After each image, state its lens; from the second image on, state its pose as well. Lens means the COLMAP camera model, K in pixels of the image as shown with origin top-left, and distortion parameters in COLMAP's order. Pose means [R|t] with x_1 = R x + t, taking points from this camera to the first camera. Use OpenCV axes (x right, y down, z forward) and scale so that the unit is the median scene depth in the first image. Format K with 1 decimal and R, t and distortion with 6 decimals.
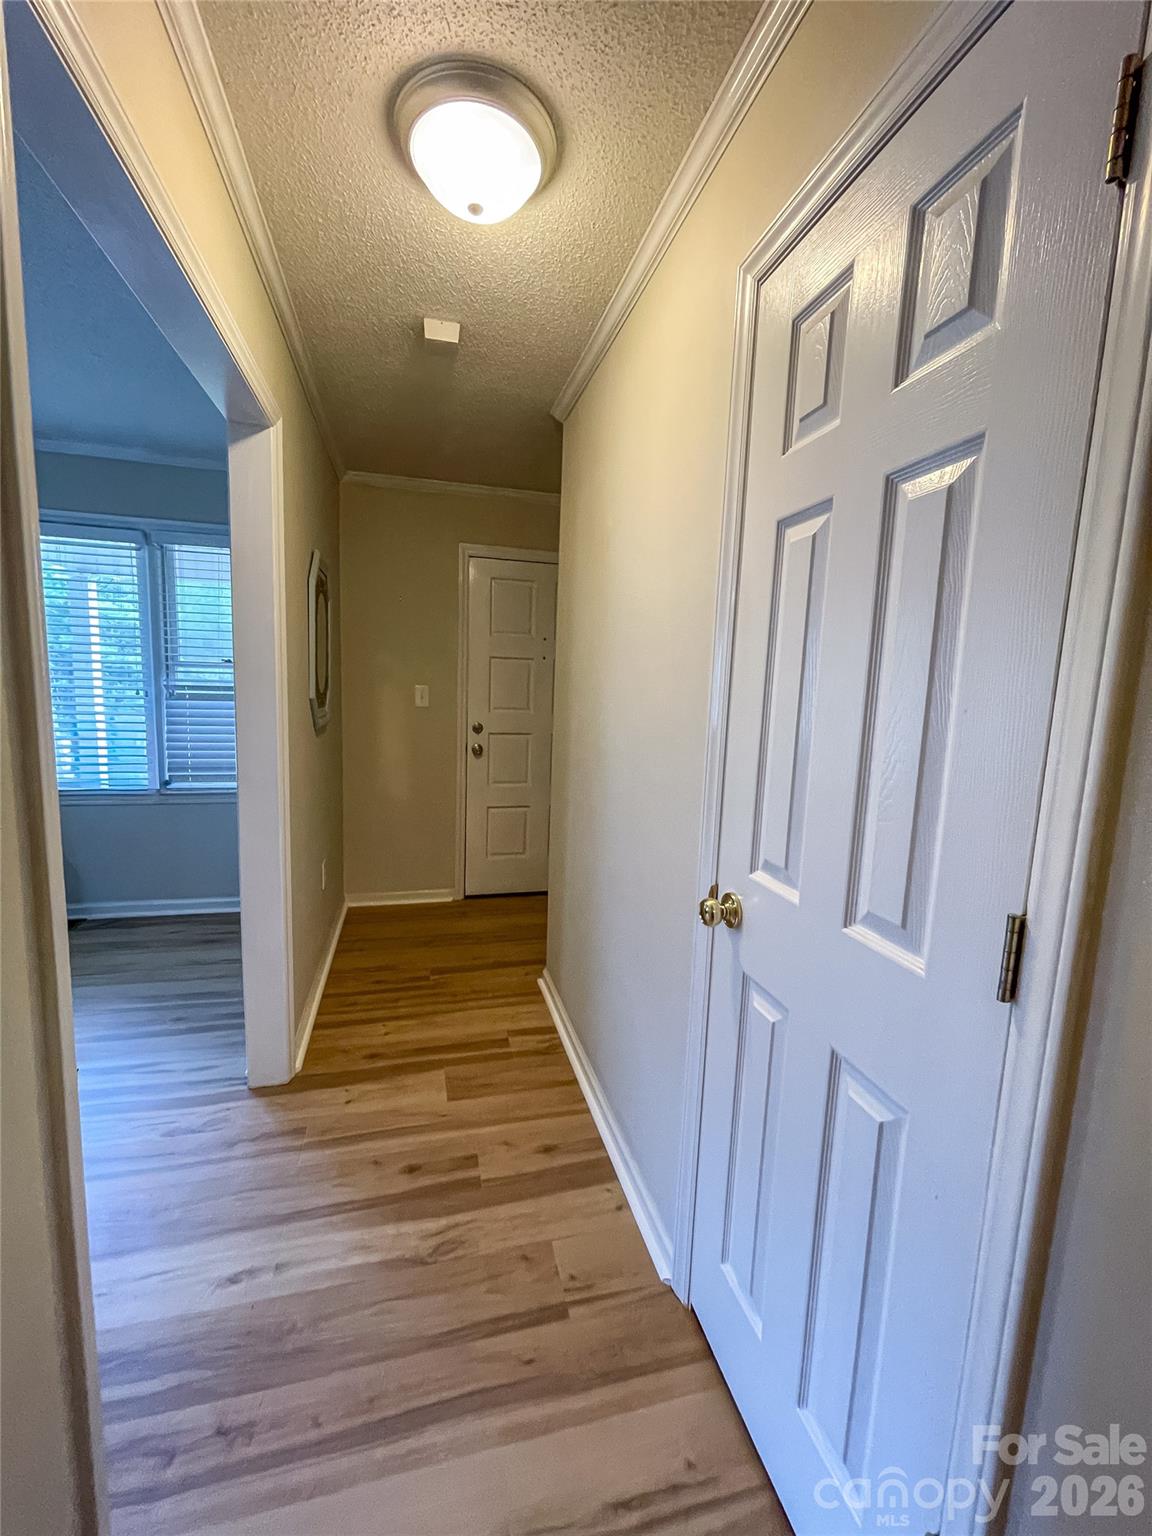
lens RADIAL K [[624.8, 0, 576.0], [0, 624.8, 768.0], [0, 0, 1]] dist [-0.001373, -0.000152]
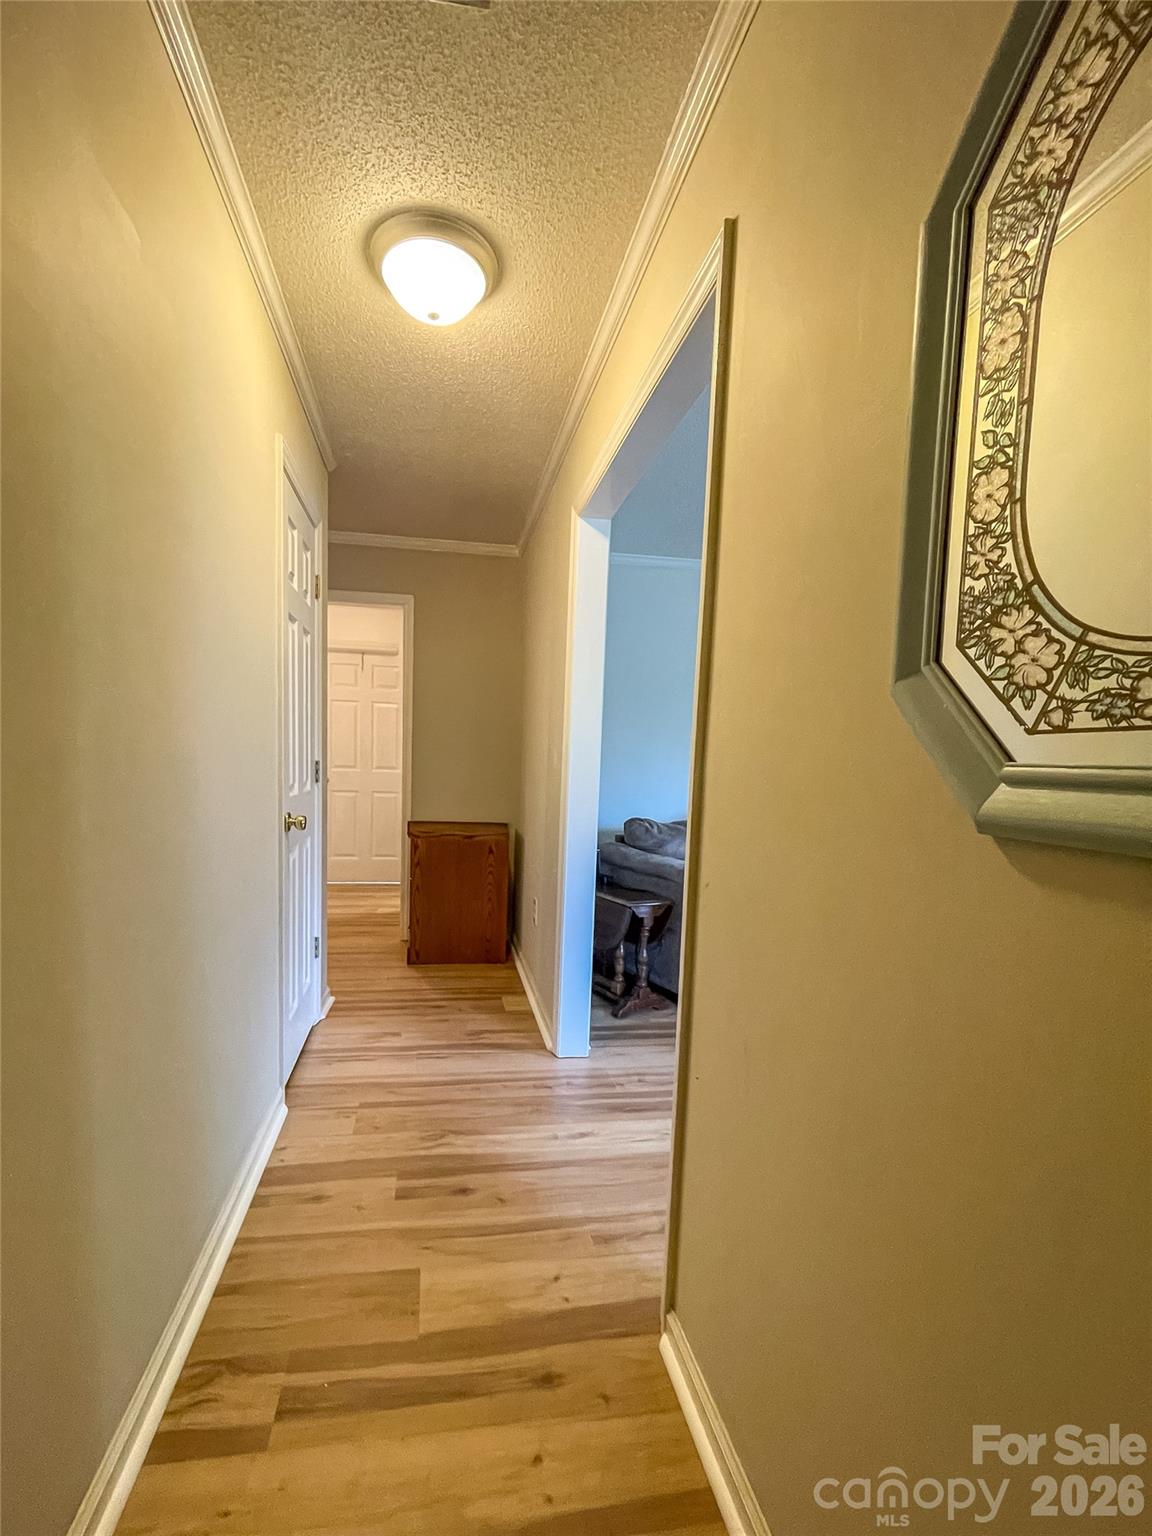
lens RADIAL K [[624.8, 0, 576.0], [0, 624.8, 768.0], [0, 0, 1]] dist [-0.001373, -0.000152]
pose [[-0.997086, -0.067546, 0.035441, -0.441568], [-0.062051, 0.988463, 0.138170, -0.173419], [-0.044365, 0.135569, -0.989774, 1.931612]]
